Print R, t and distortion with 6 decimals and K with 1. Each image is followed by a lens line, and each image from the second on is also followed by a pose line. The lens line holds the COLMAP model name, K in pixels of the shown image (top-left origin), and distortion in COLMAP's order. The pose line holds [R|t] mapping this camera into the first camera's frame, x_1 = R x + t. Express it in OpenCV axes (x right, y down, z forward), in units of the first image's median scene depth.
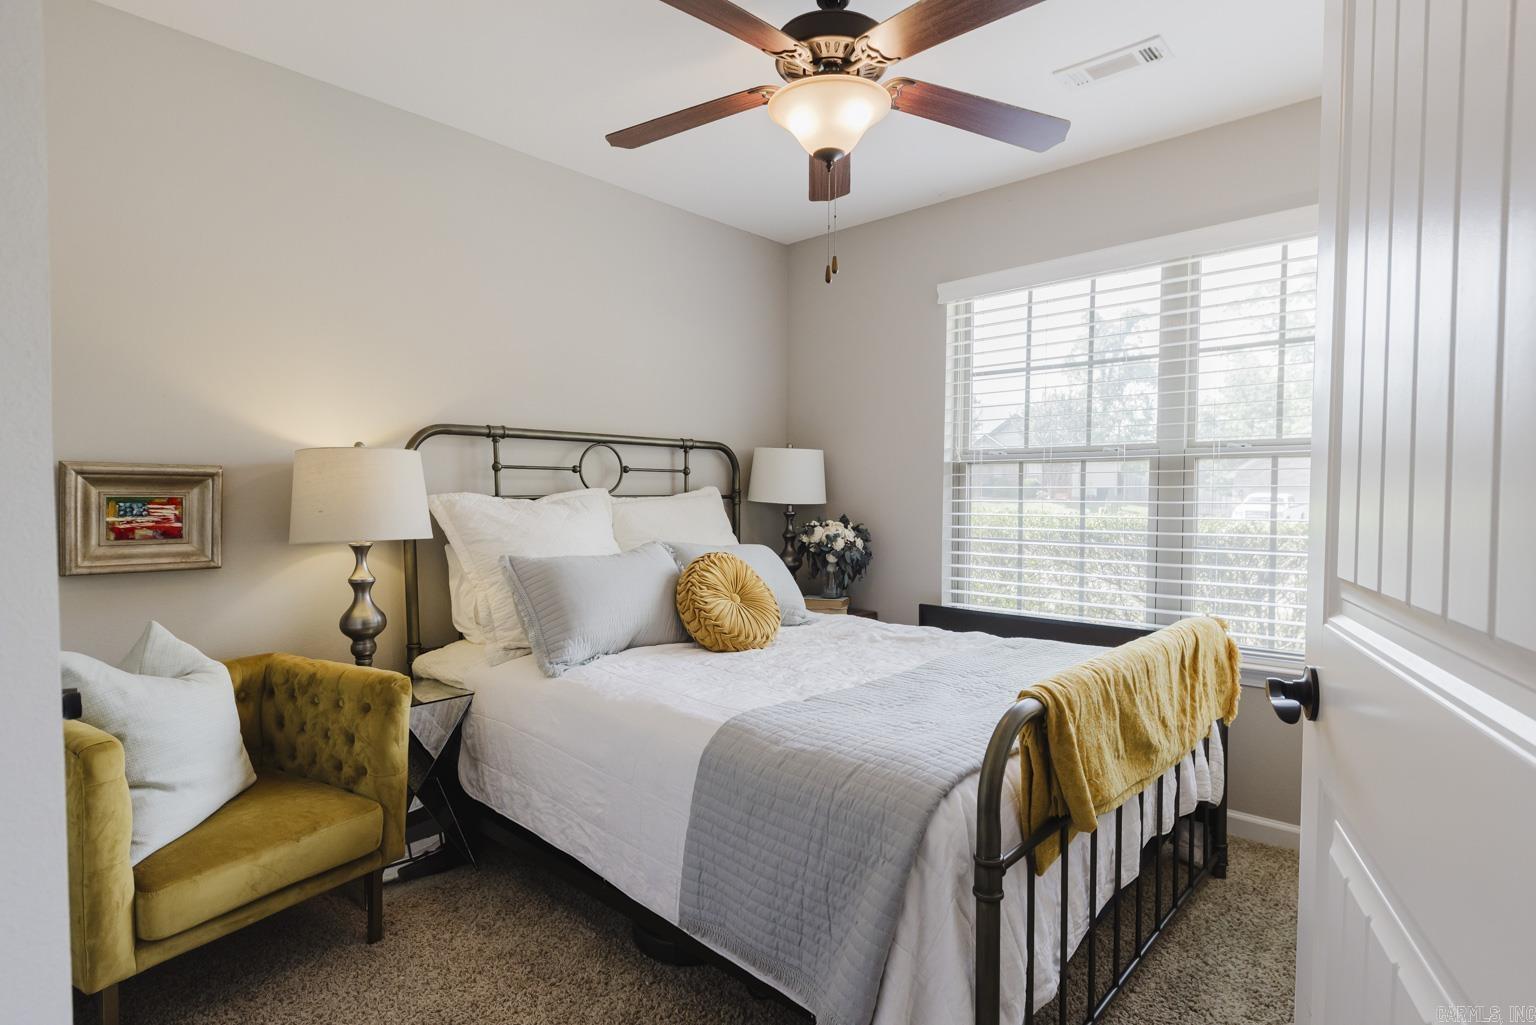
lens RADIAL K [[837.8, 0, 769.3], [0, 837.8, 506.1], [0, 0, 1]] dist [0.014659, -0.005561]
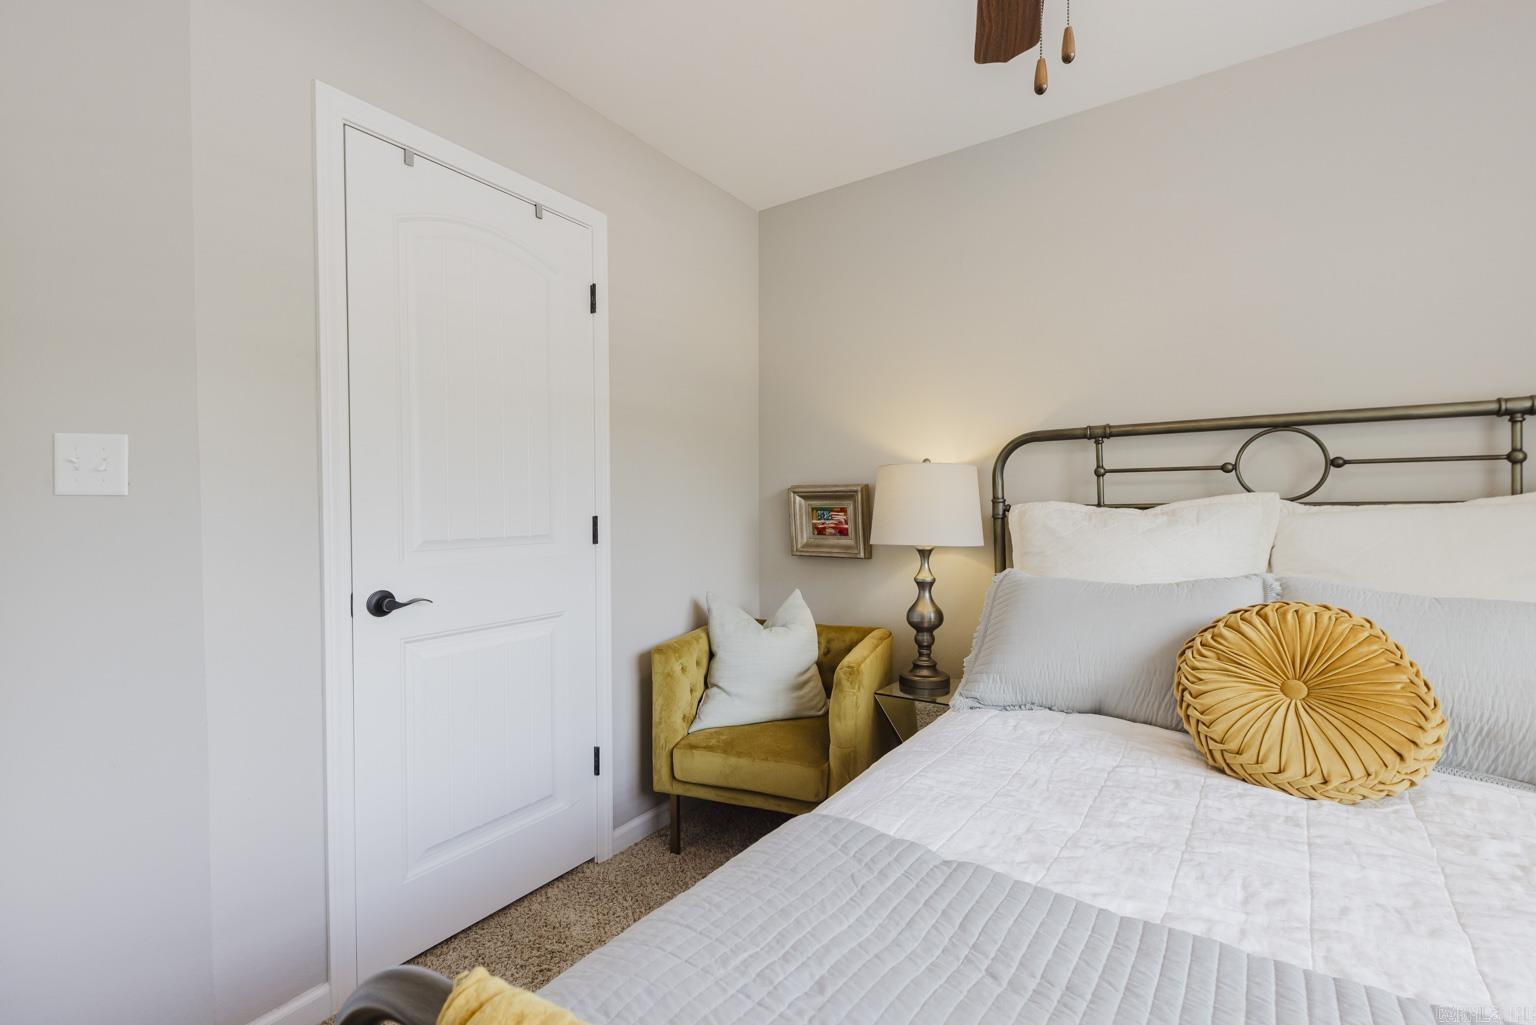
lens RADIAL K [[673.6, 0, 764.1], [0, 673.6, 505.6], [0, 0, 1]] dist [0.002469, 0.000175]
pose [[0.131463, -0.002372, -0.991318, 0.392843], [-0.005093, 0.999982, -0.003068, -0.008340], [0.991308, 0.005452, 0.131449, 0.659739]]
